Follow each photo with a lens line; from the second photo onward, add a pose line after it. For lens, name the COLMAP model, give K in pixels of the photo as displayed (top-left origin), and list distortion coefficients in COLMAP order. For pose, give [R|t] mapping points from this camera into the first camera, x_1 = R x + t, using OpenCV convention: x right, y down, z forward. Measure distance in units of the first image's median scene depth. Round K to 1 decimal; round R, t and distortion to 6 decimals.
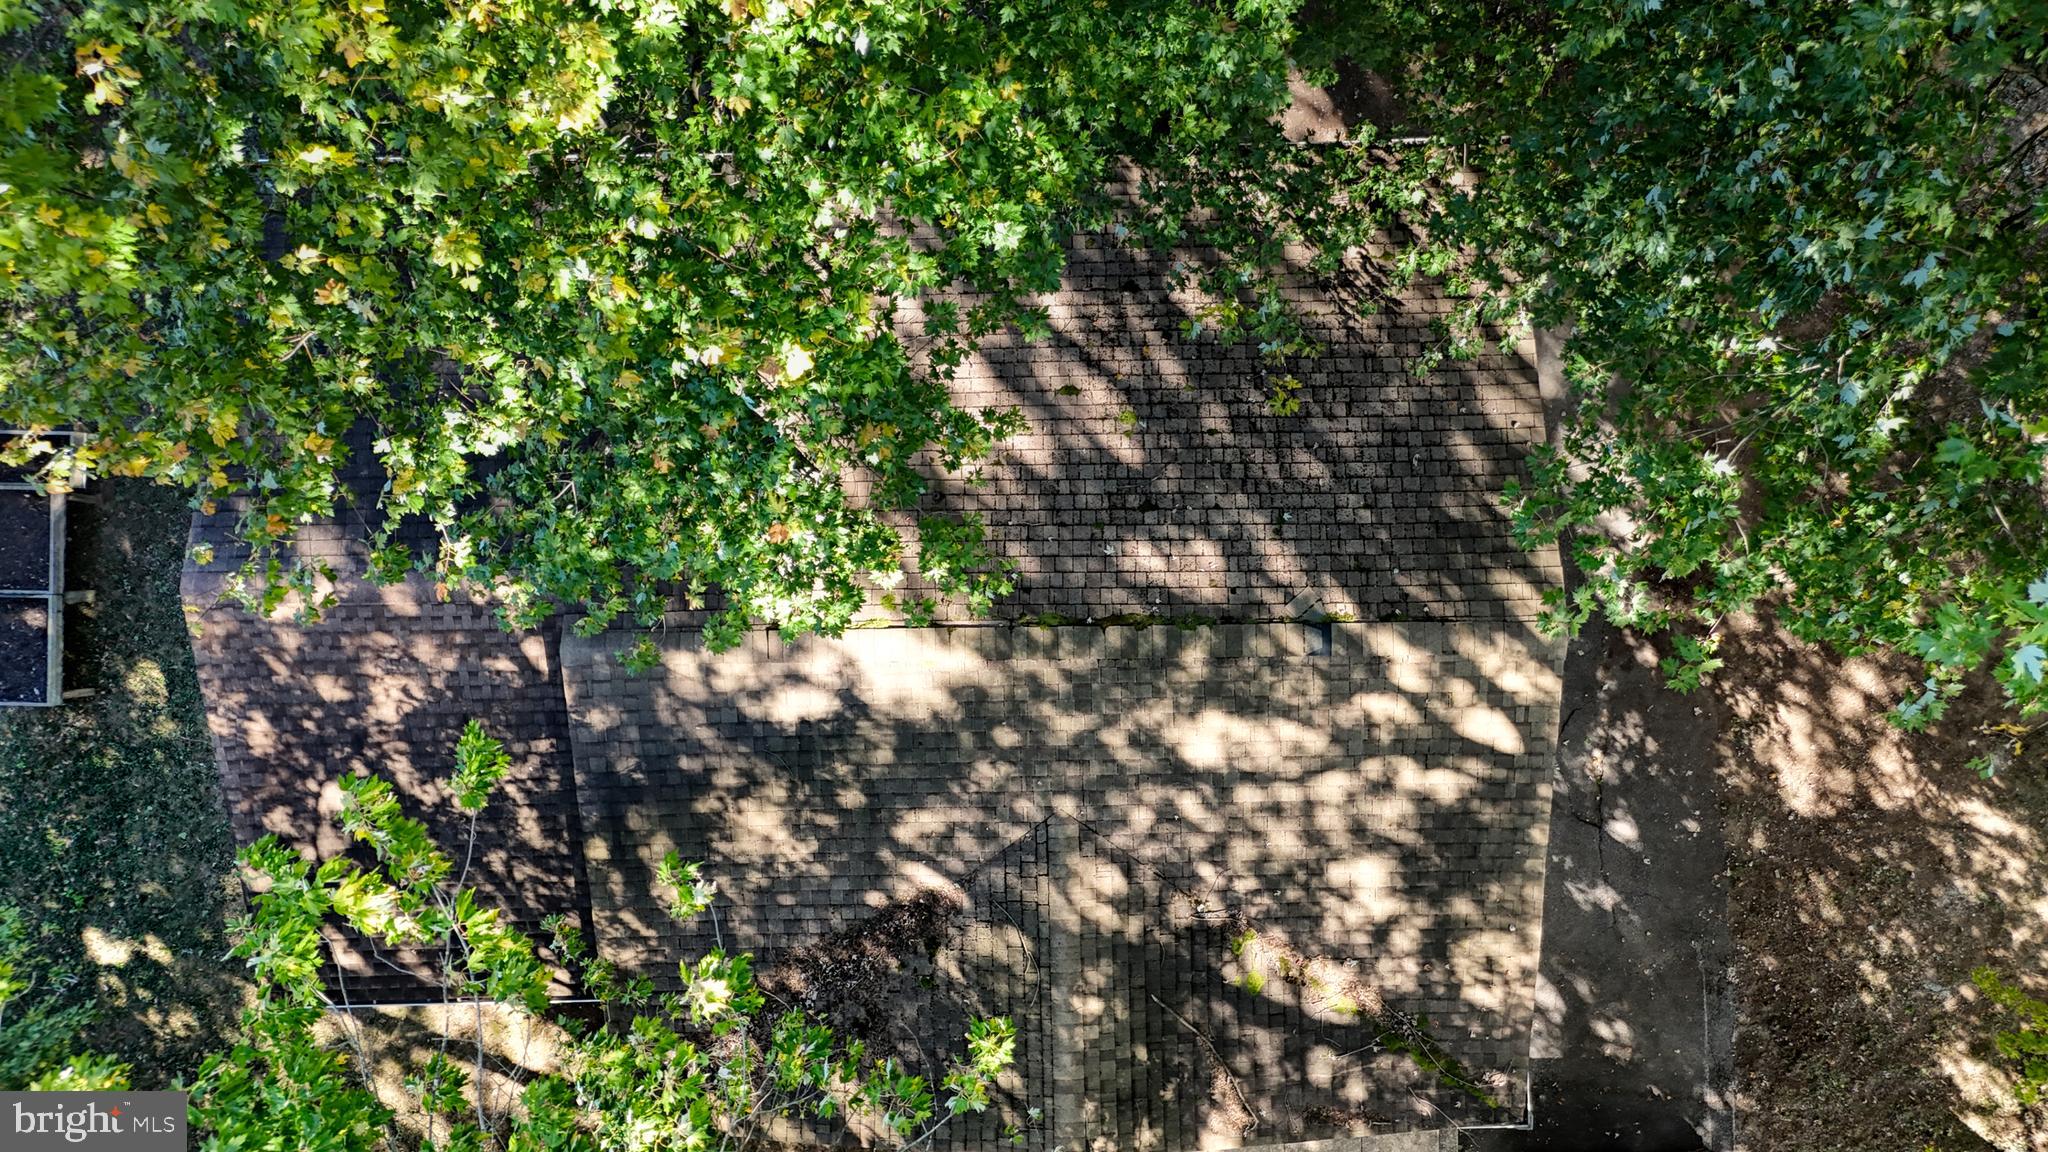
lens RADIAL K [[1527.8, 0, 967.3], [0, 1527.8, 593.1], [0, 0, 1]] dist [0.041987, -0.048061]
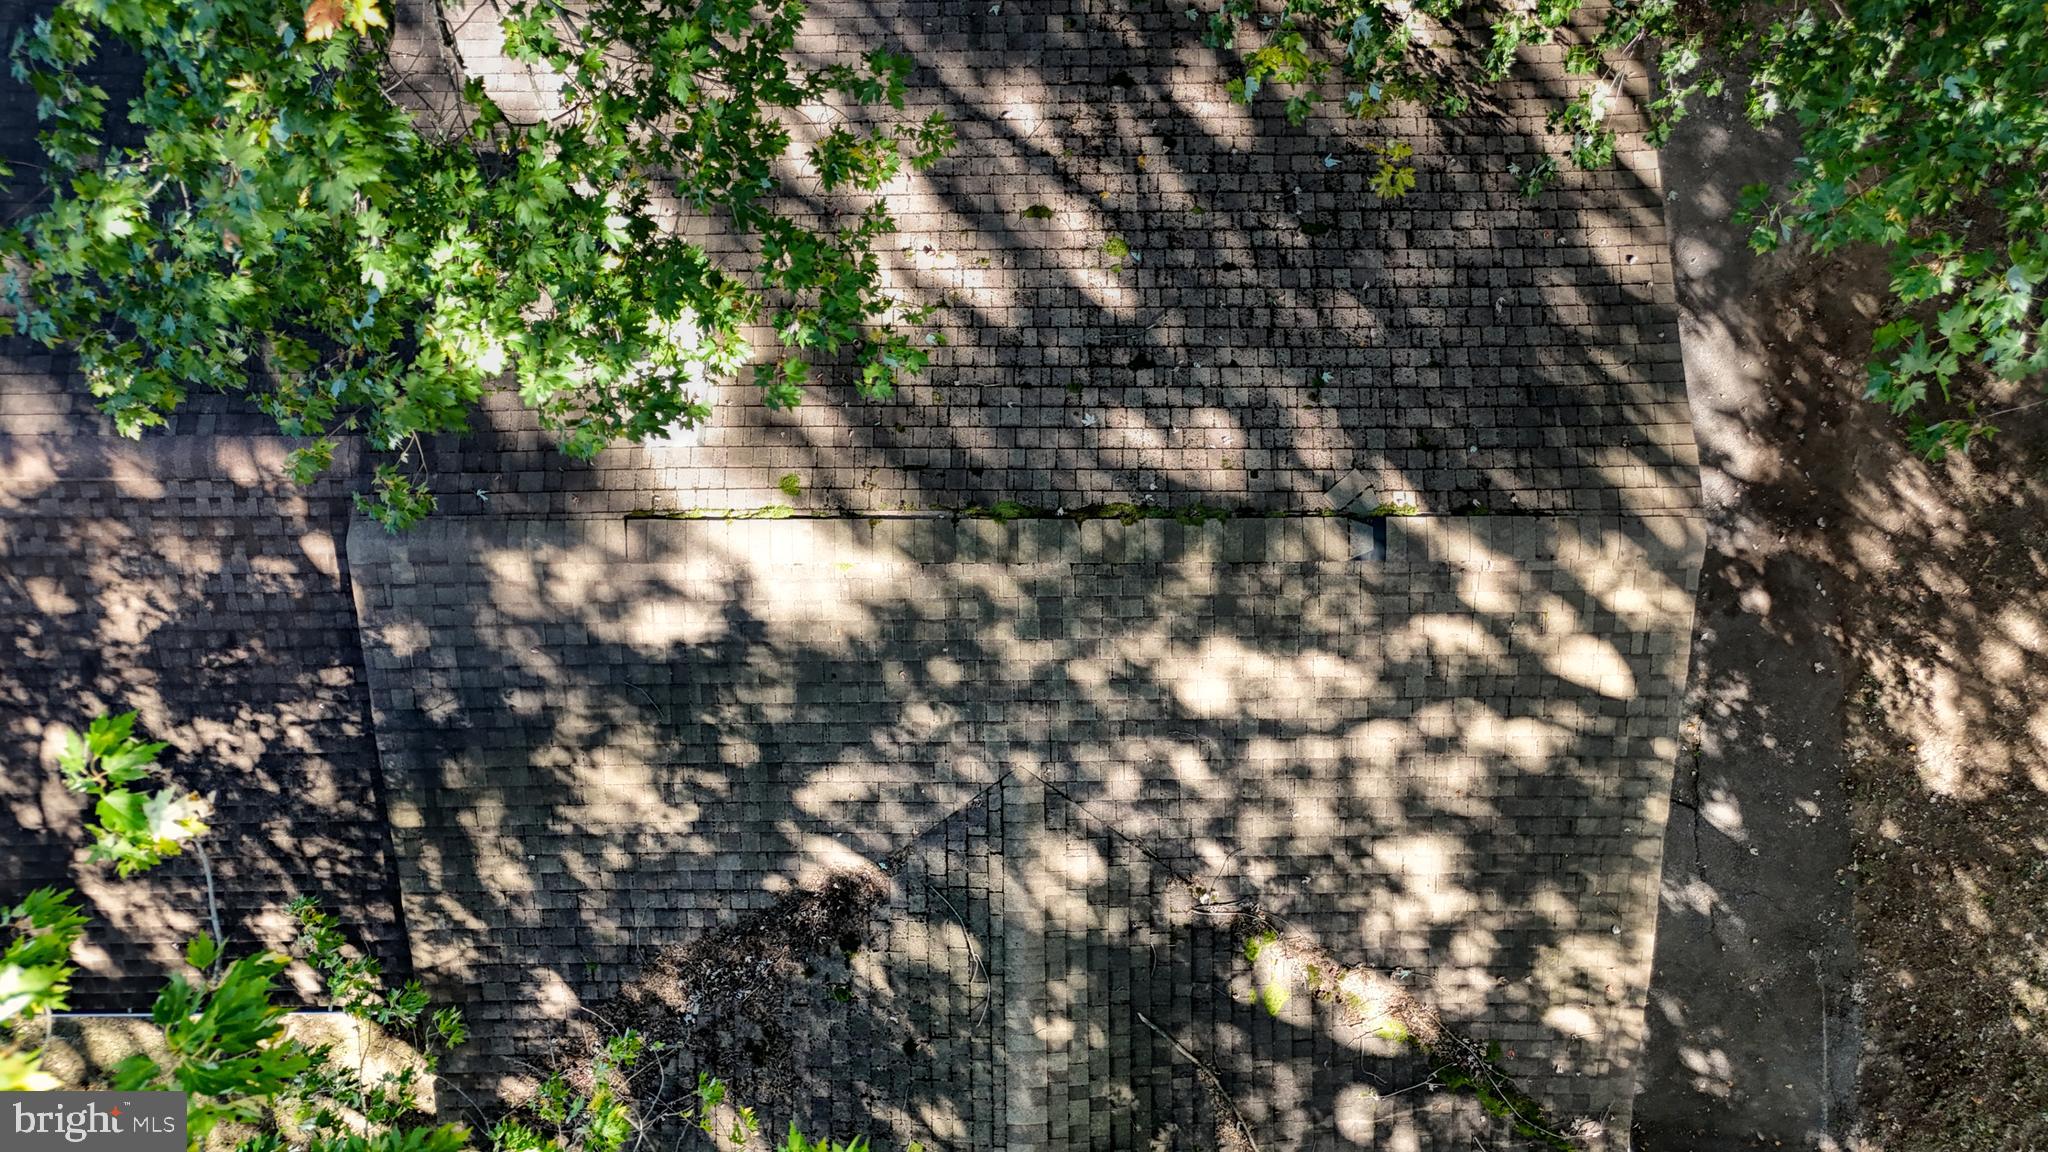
lens RADIAL K [[1527.8, 0, 977.0], [0, 1527.8, 605.5], [0, 0, 1]] dist [0.041987, -0.048061]
pose [[0.999926, 0.012074, 0.001123, 0.038073], [-0.012084, 0.999891, 0.008500, 0.054272], [-0.001020, -0.008513, 0.999963, 0.244108]]
